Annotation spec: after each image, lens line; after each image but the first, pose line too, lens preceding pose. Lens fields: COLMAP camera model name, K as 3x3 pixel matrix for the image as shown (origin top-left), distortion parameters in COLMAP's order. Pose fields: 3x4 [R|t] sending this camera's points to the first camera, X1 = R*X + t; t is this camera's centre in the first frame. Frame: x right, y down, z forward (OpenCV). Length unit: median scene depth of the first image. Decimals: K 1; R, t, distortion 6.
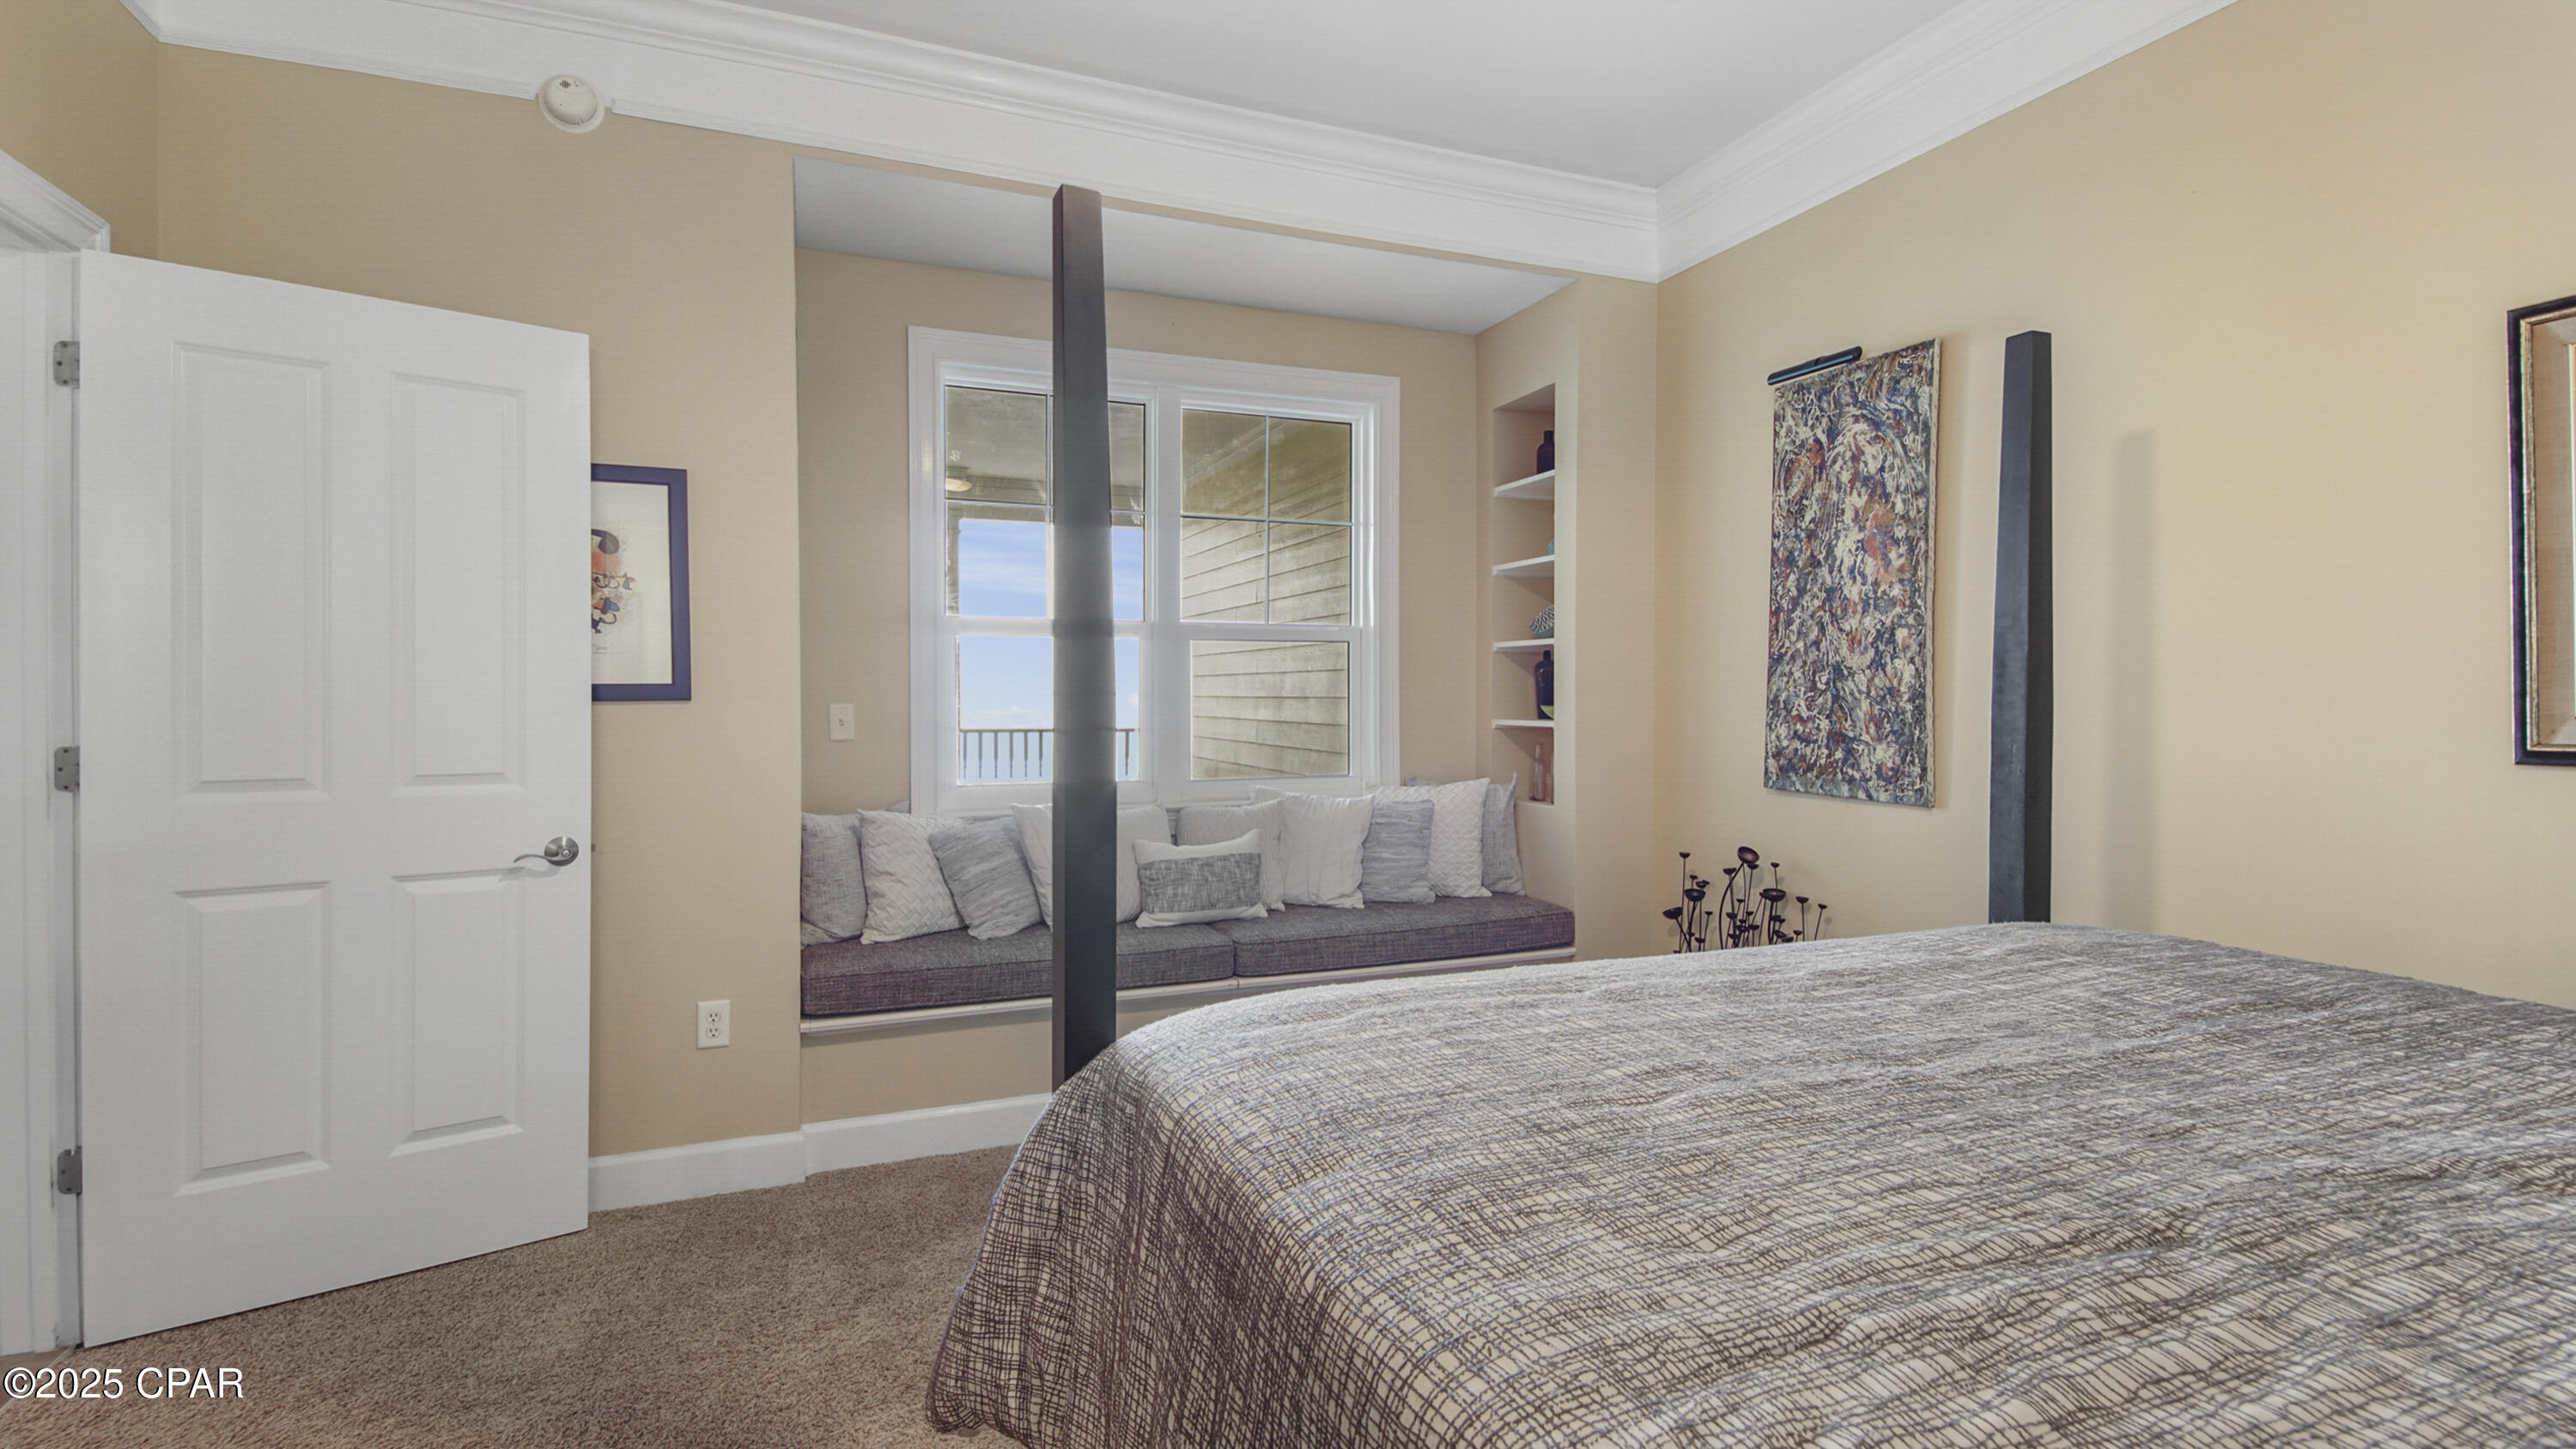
lens RADIAL K [[1203.4, 0, 1292.7], [0, 1203.4, 710.7], [0, 0, 1]] dist [0.021213, 0.000000]
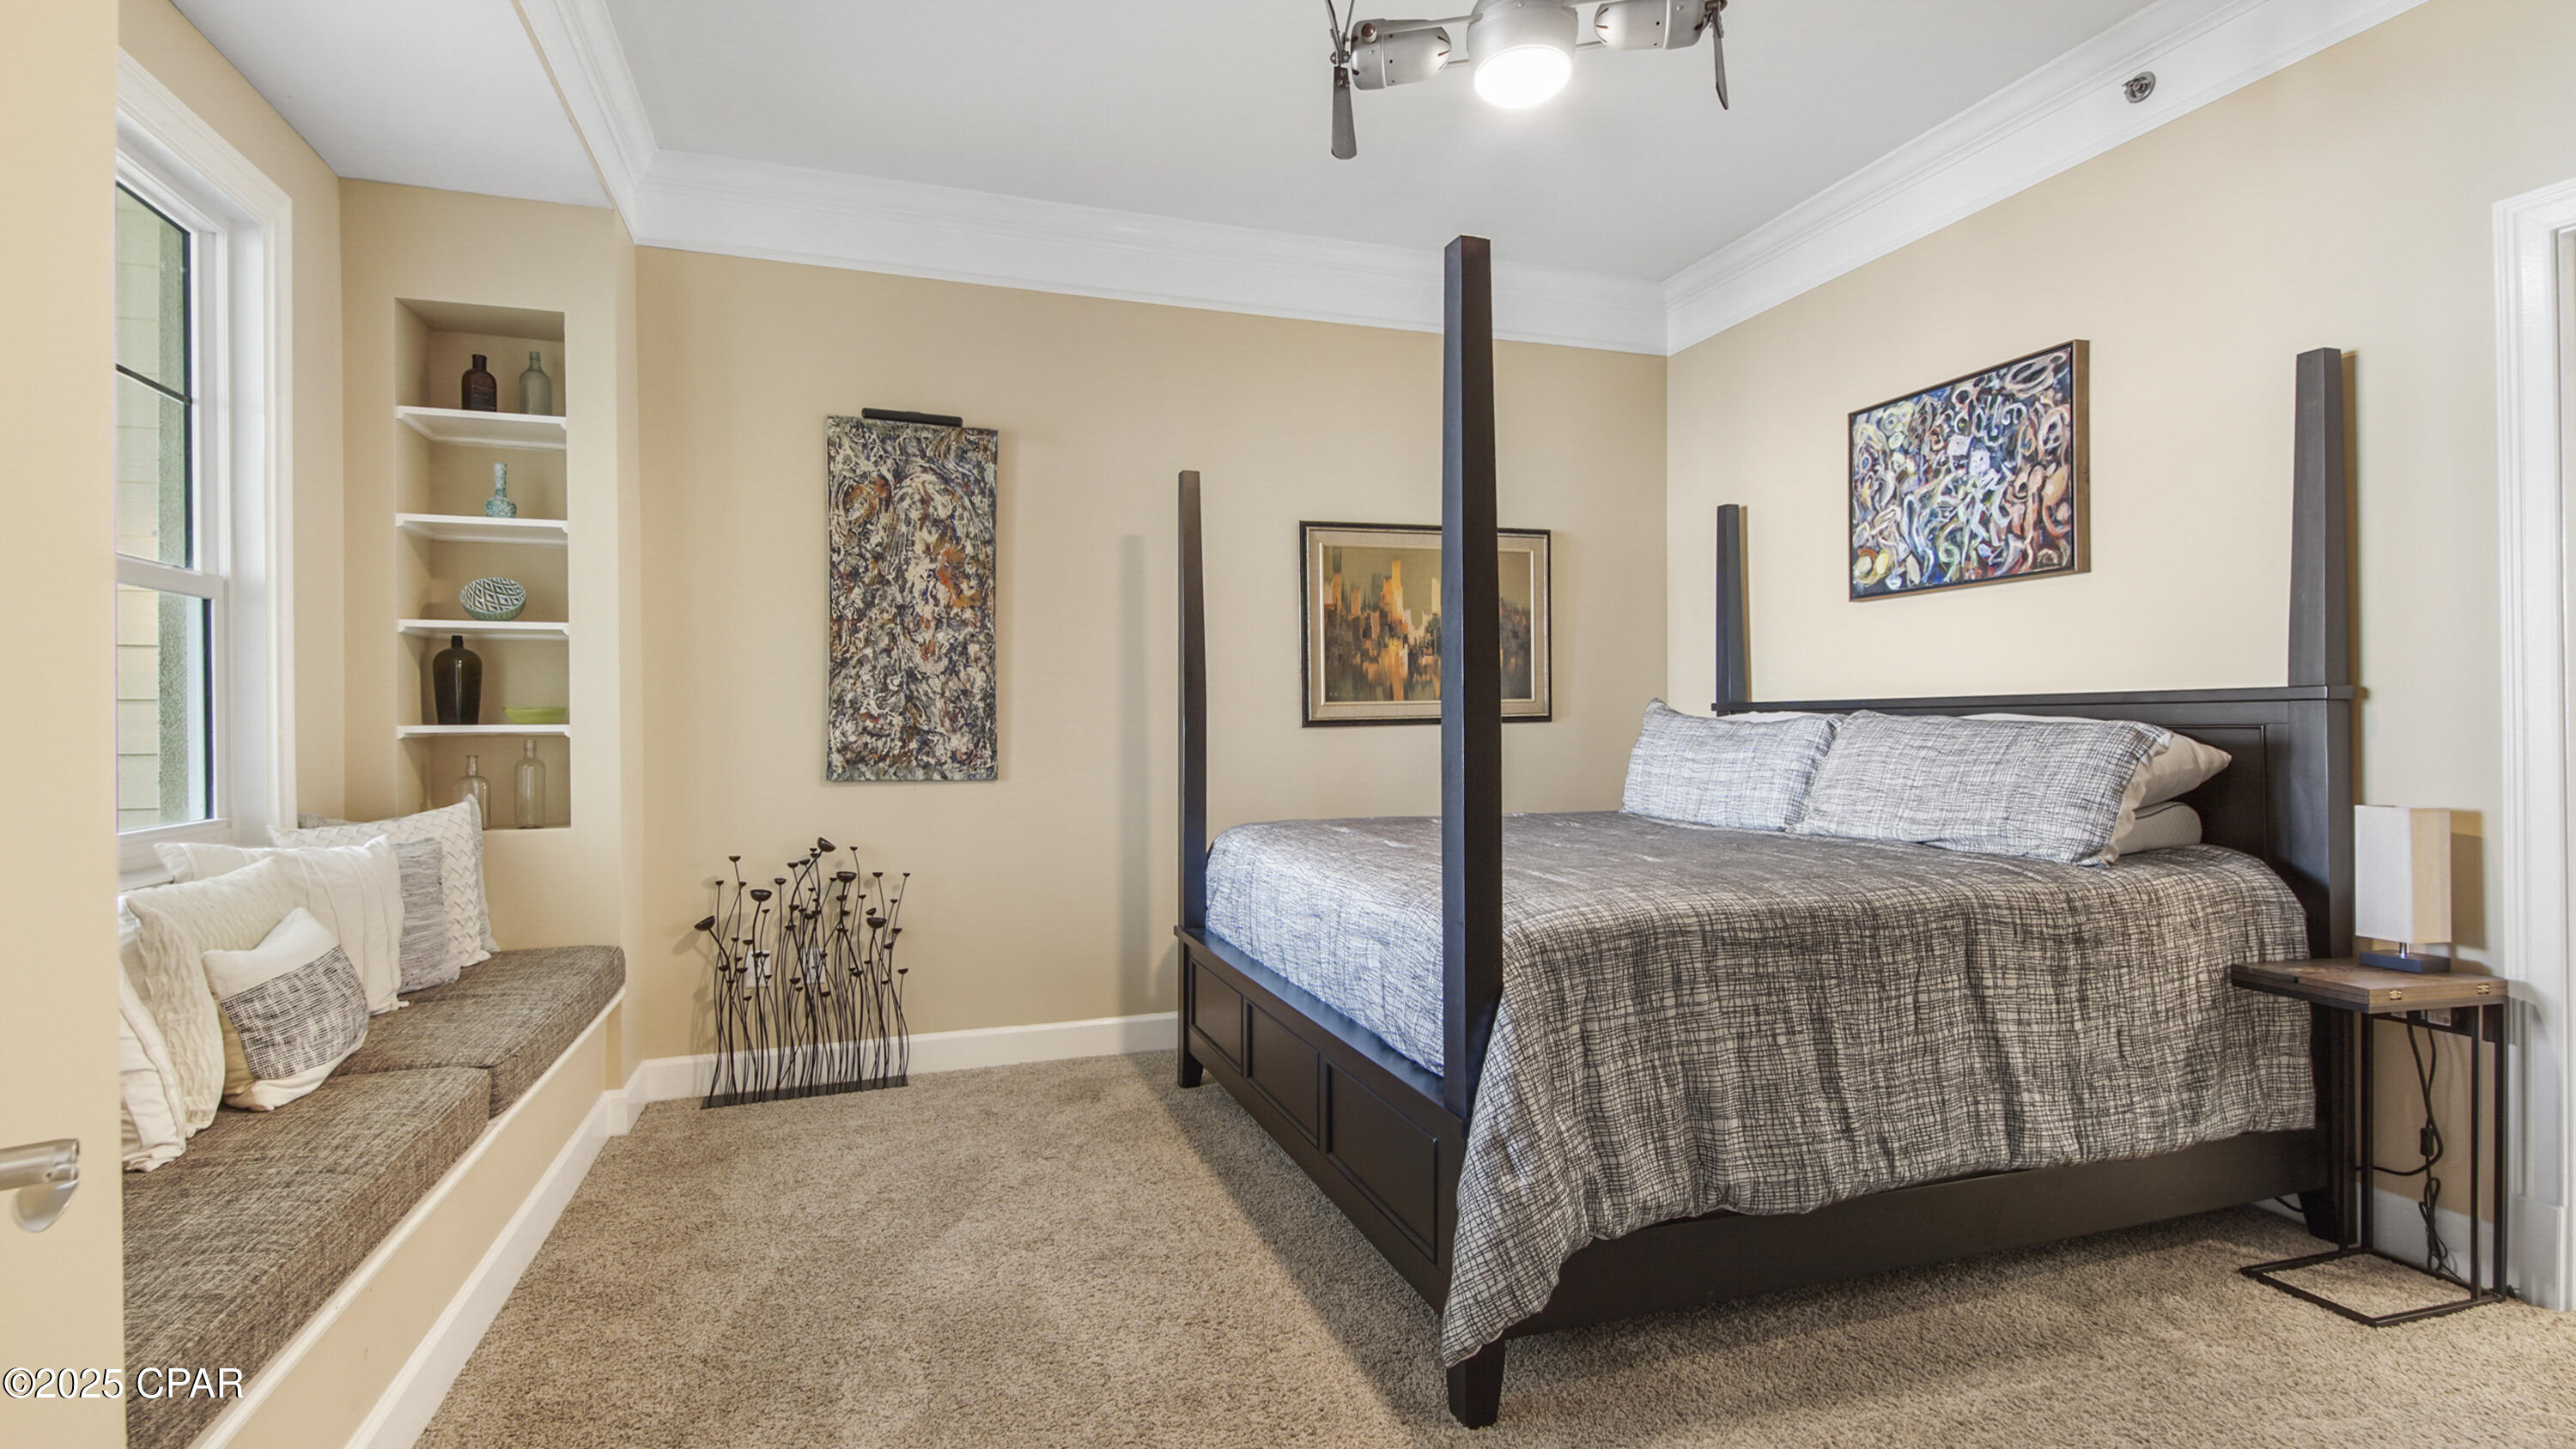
lens RADIAL K [[1203.1, 0, 1292.8], [0, 1203.1, 714.5], [0, 0, 1]] dist [0.021213, 0.000000]
pose [[0.027020, 0.004241, 0.999626, -0.735357], [0.020133, 0.999786, -0.004786, 0.019307], [-0.999432, 0.020255, 0.026928, 0.596601]]
